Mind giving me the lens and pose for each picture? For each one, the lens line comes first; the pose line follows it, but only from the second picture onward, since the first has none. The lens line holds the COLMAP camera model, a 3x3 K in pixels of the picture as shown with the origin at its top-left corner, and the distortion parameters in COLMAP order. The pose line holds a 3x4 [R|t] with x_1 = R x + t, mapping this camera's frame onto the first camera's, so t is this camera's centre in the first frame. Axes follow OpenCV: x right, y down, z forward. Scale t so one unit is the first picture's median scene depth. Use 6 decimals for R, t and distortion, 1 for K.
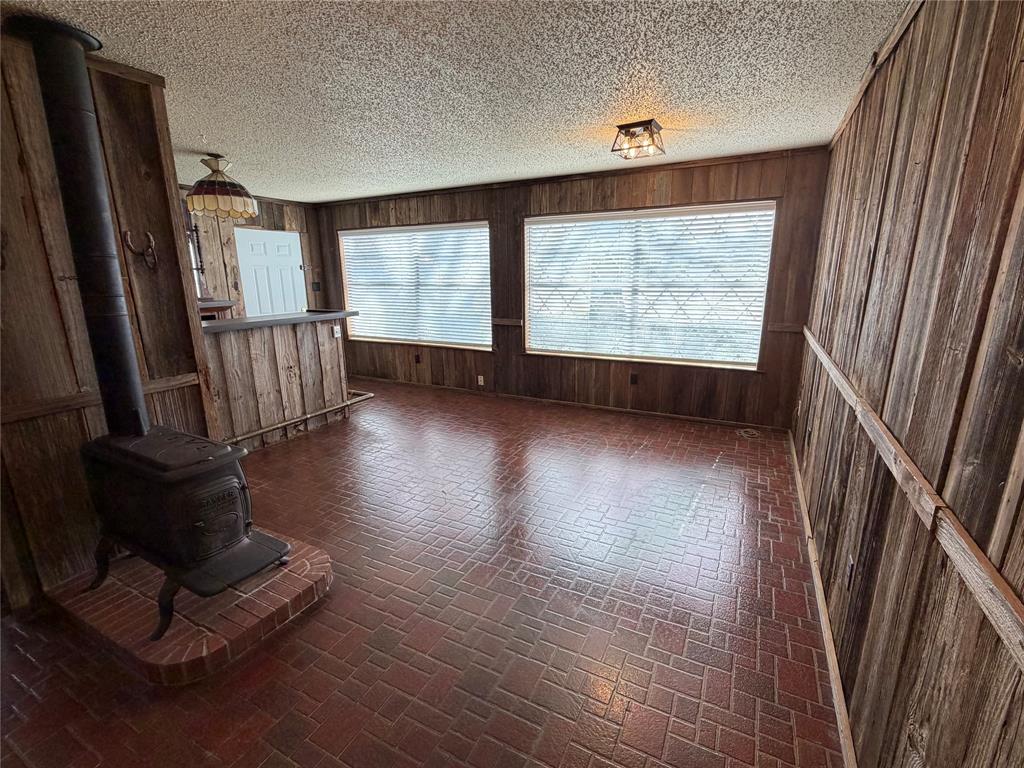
lens RADIAL K [[463.2, 0, 513.4], [0, 463.2, 383.7], [0, 0, 1]] dist [-0.000523, -0.001053]
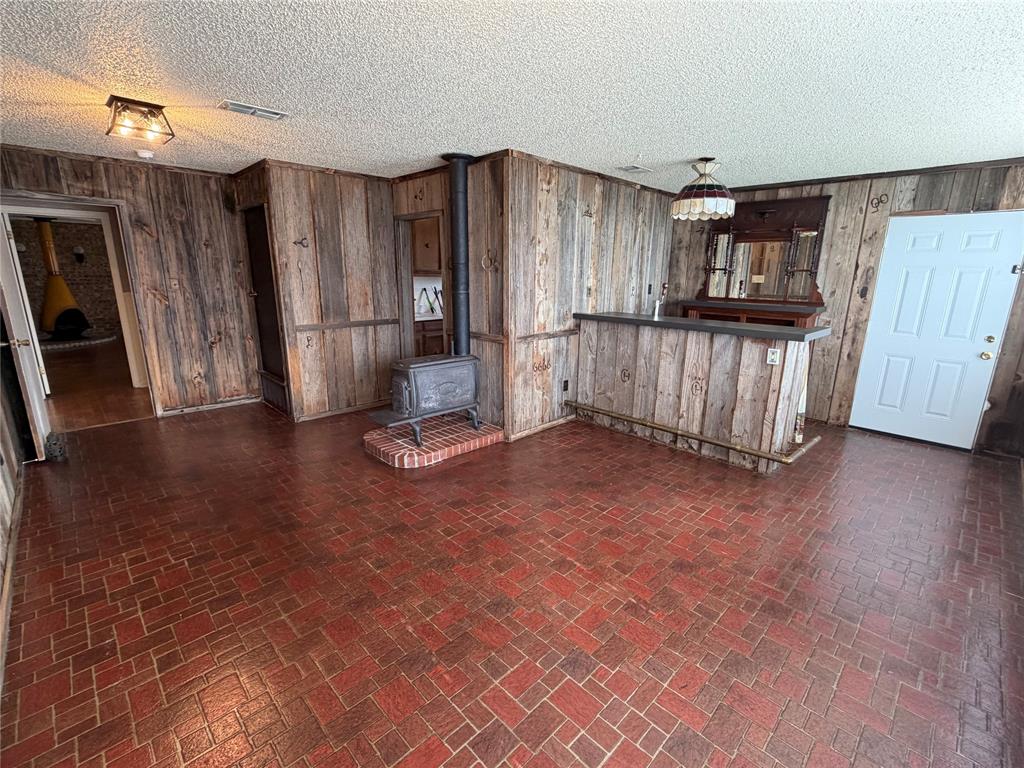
lens RADIAL K [[463.2, 0, 513.4], [0, 463.2, 383.7], [0, 0, 1]] dist [-0.000523, -0.001053]
pose [[-0.313417, 0.230615, -0.921188, 0.460717], [-0.232366, 0.921949, 0.309864, -0.216760], [0.920747, 0.311170, -0.235367, 0.855998]]
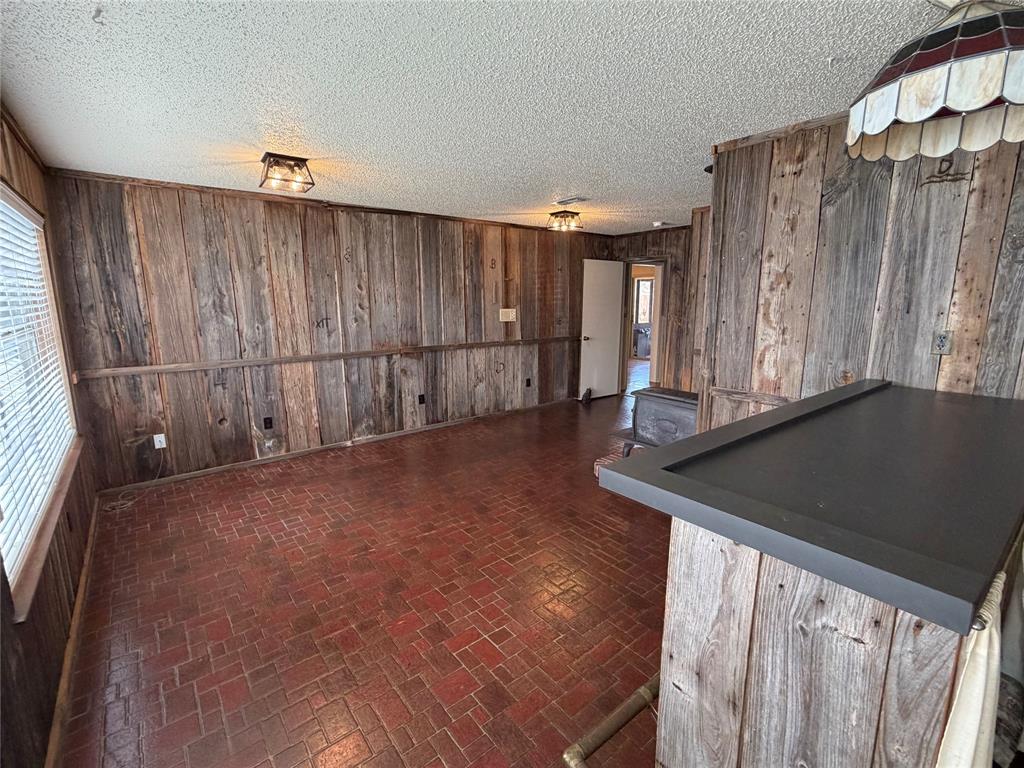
lens RADIAL K [[463.2, 0, 513.4], [0, 463.2, 383.7], [0, 0, 1]] dist [-0.000523, -0.001053]
pose [[-0.913674, -0.059482, 0.402073, -0.419573], [0.109147, 0.916991, 0.383685, -0.319536], [-0.391519, 0.394448, -0.831338, 1.302519]]
